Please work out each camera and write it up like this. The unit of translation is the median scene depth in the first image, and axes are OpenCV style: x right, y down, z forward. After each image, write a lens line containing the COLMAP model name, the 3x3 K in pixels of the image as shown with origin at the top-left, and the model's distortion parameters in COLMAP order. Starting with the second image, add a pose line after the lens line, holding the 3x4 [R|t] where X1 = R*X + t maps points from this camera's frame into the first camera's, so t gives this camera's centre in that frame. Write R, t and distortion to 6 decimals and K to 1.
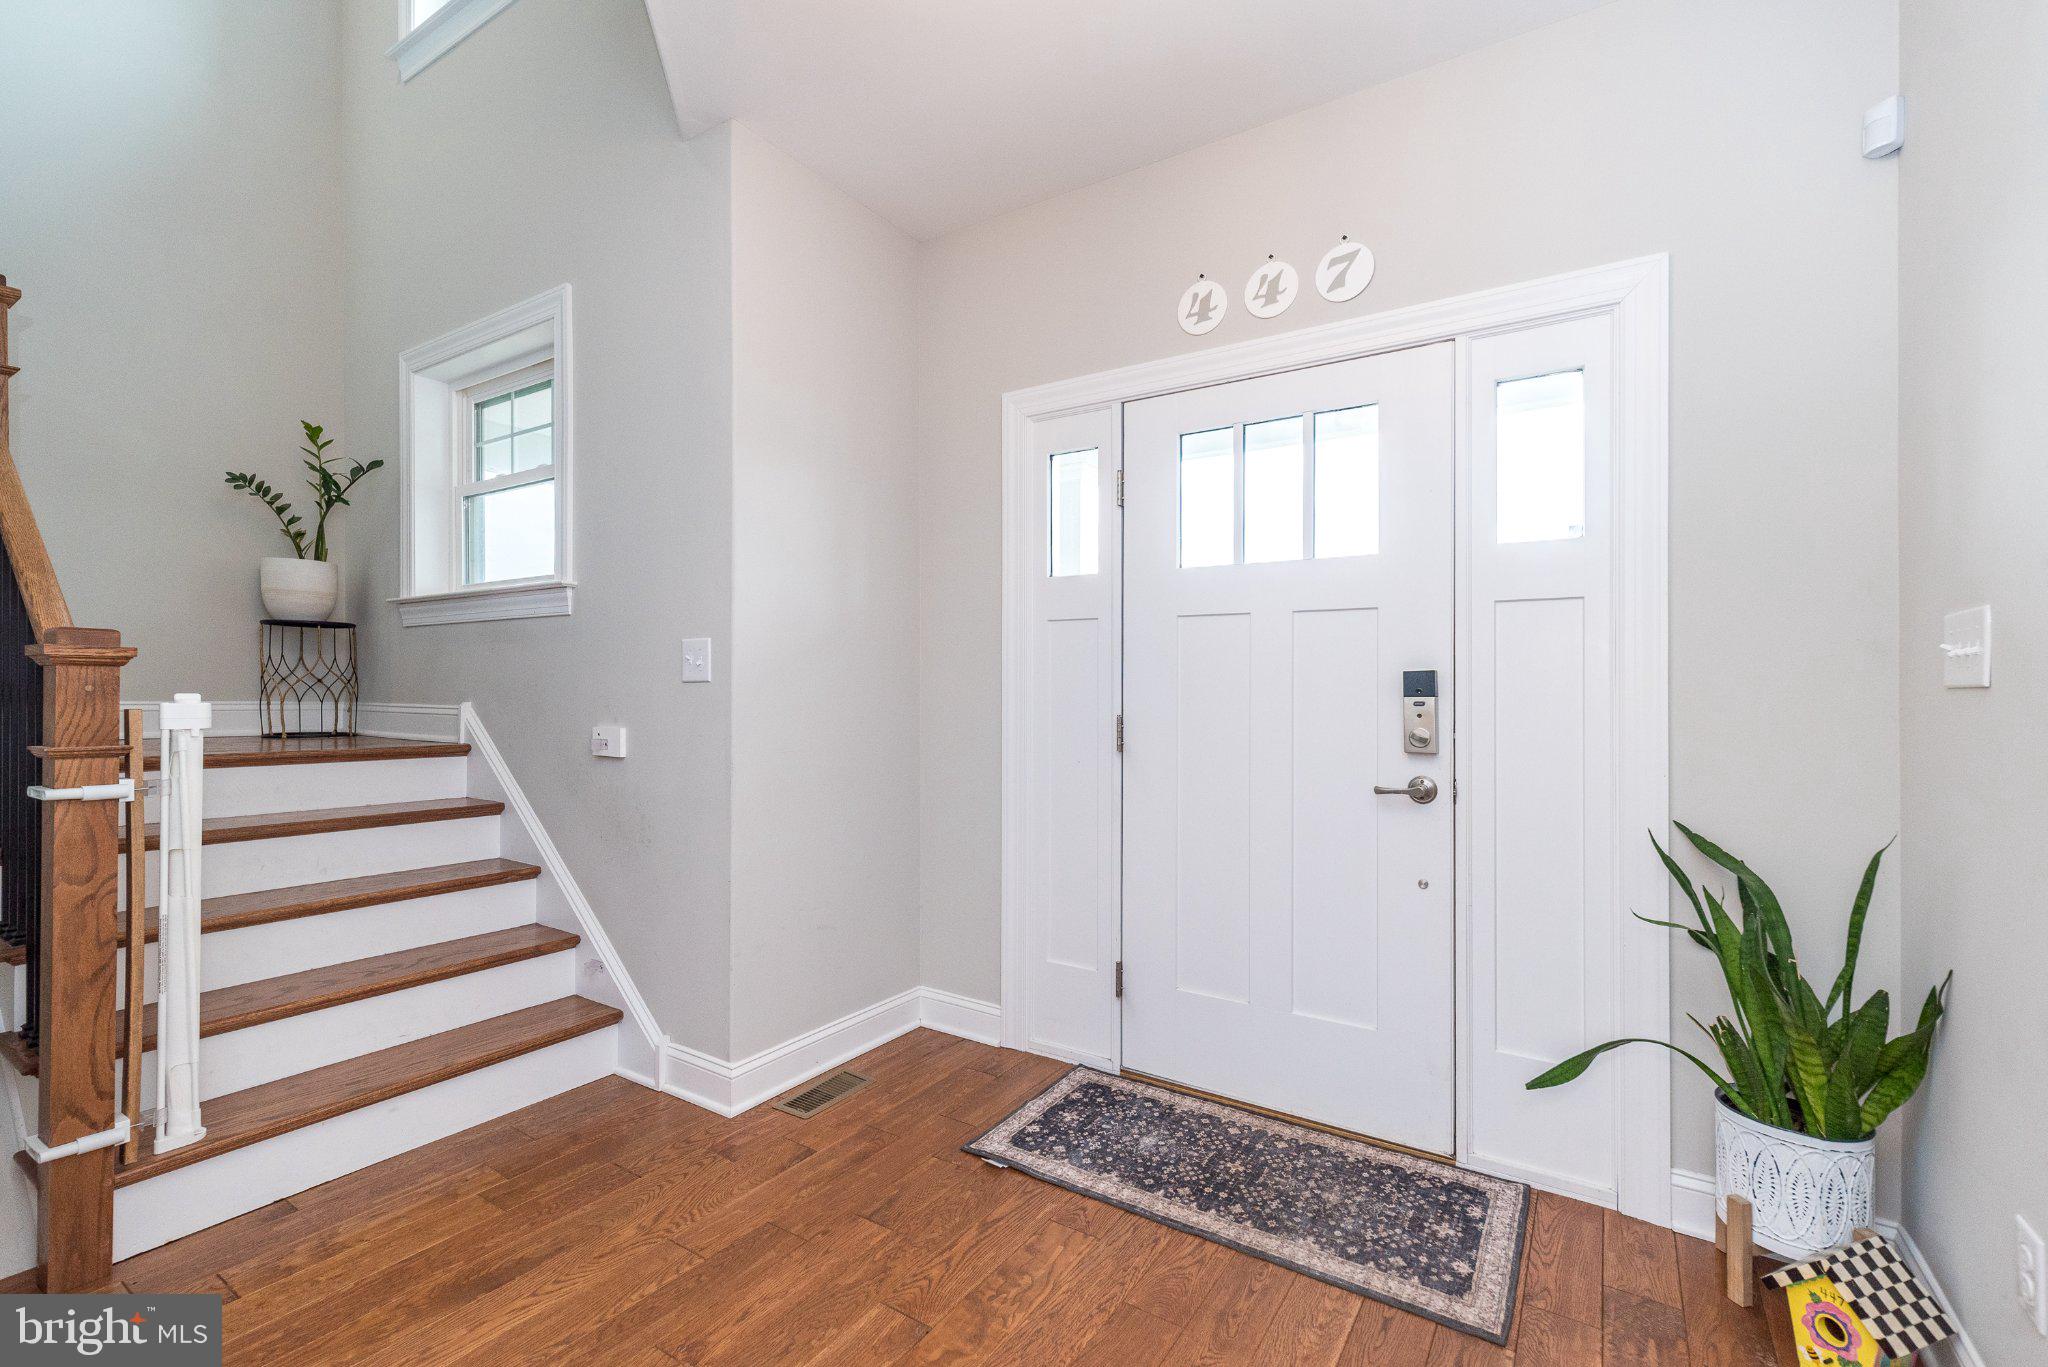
lens RADIAL K [[894.5, 0, 1019.6], [0, 894.5, 681.7], [0, 0, 1]] dist [0.001024, 0.000014]
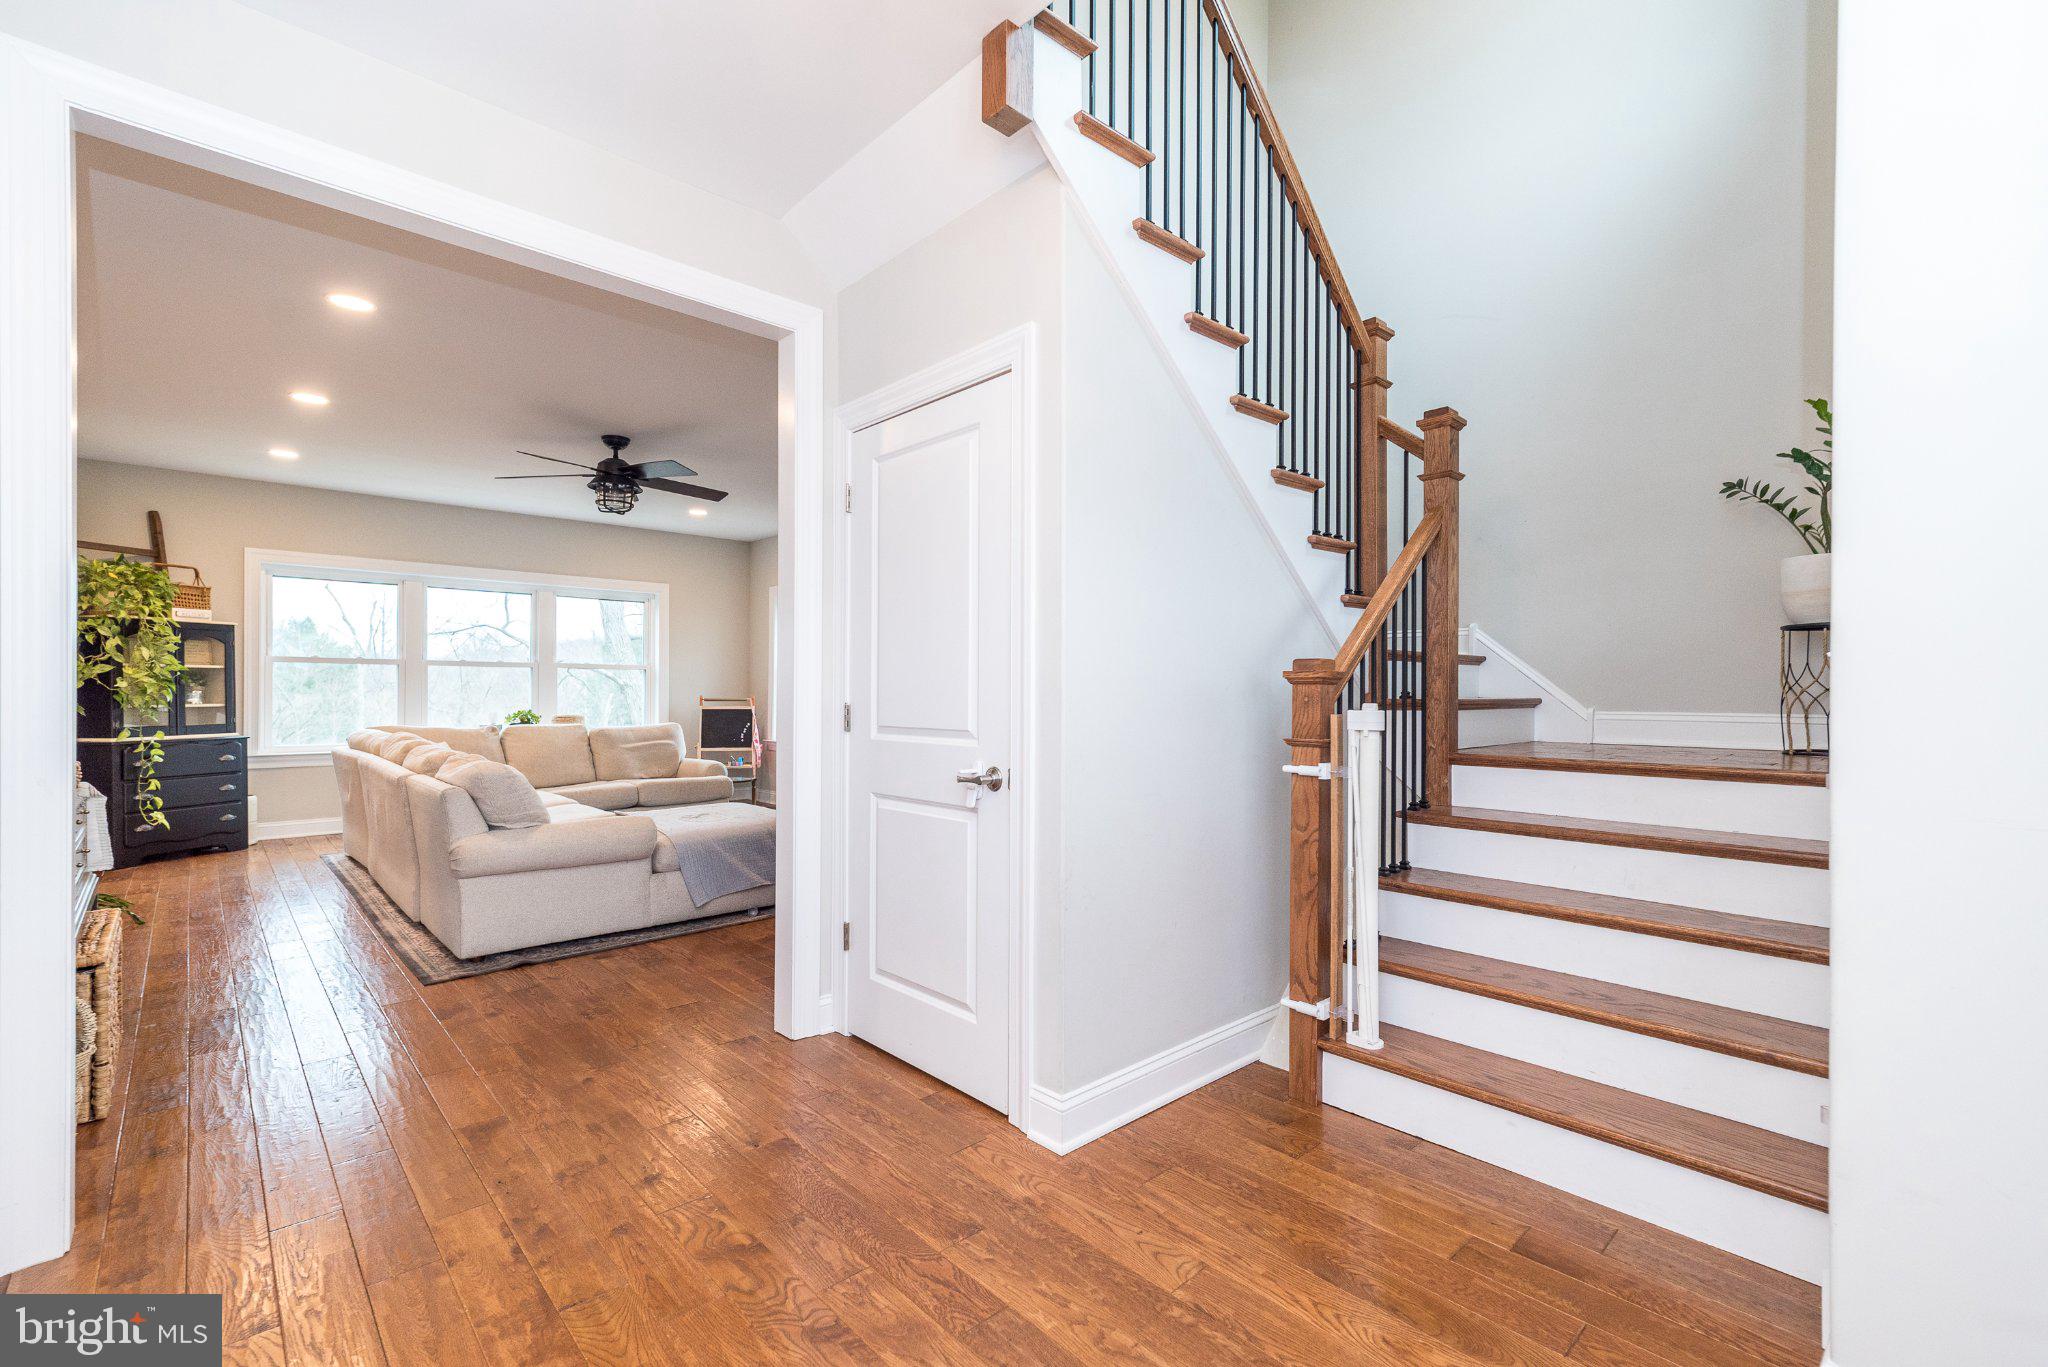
lens RADIAL K [[892.1, 0, 1027.6], [0, 892.1, 695.7], [0, 0, 1]] dist [0.001551, 0.000361]
pose [[-0.246636, -0.003286, -0.969103, 0.394767], [0.005693, 0.999972, -0.004840, 0.004489], [0.969092, -0.006710, -0.246610, 0.727371]]
